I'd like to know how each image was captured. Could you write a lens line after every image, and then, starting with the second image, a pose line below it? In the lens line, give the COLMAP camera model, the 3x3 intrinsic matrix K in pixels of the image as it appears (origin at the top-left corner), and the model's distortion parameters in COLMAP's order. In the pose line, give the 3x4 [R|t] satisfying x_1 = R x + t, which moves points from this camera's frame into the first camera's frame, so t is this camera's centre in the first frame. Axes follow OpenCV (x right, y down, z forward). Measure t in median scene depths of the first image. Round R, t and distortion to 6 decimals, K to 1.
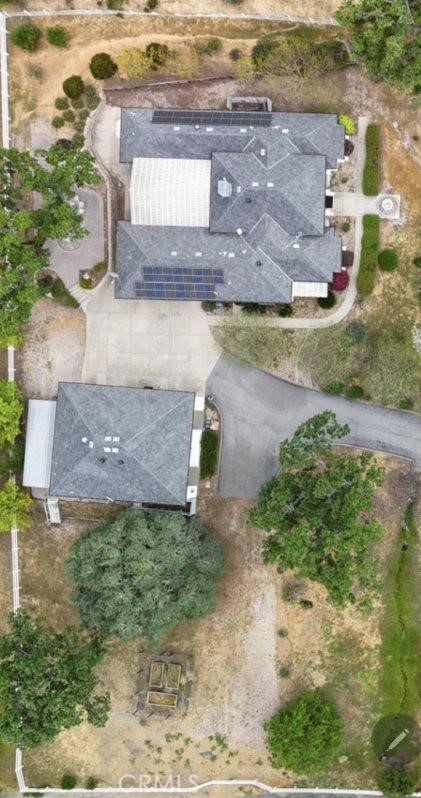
lens RADIAL K [[751.6, 0, 210.5], [0, 751.6, 399.0], [0, 0, 1]] dist [-0.002073, -0.001819]
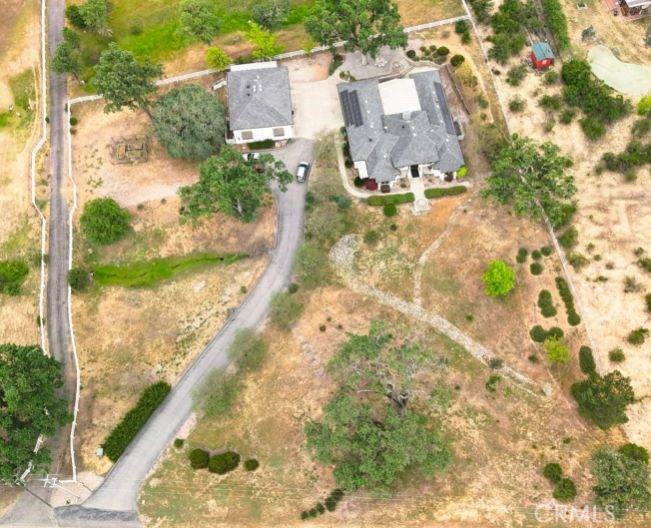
lens RADIAL K [[471.3, 0, 325.5], [0, 471.3, 264.0], [0, 0, 1]] dist [-0.000766, -0.001745]
pose [[0.185316, 0.932857, -0.308928, 0.630895], [-0.982528, 0.181401, -0.041616, 0.021628], [0.017218, 0.311242, 0.950175, 0.036441]]
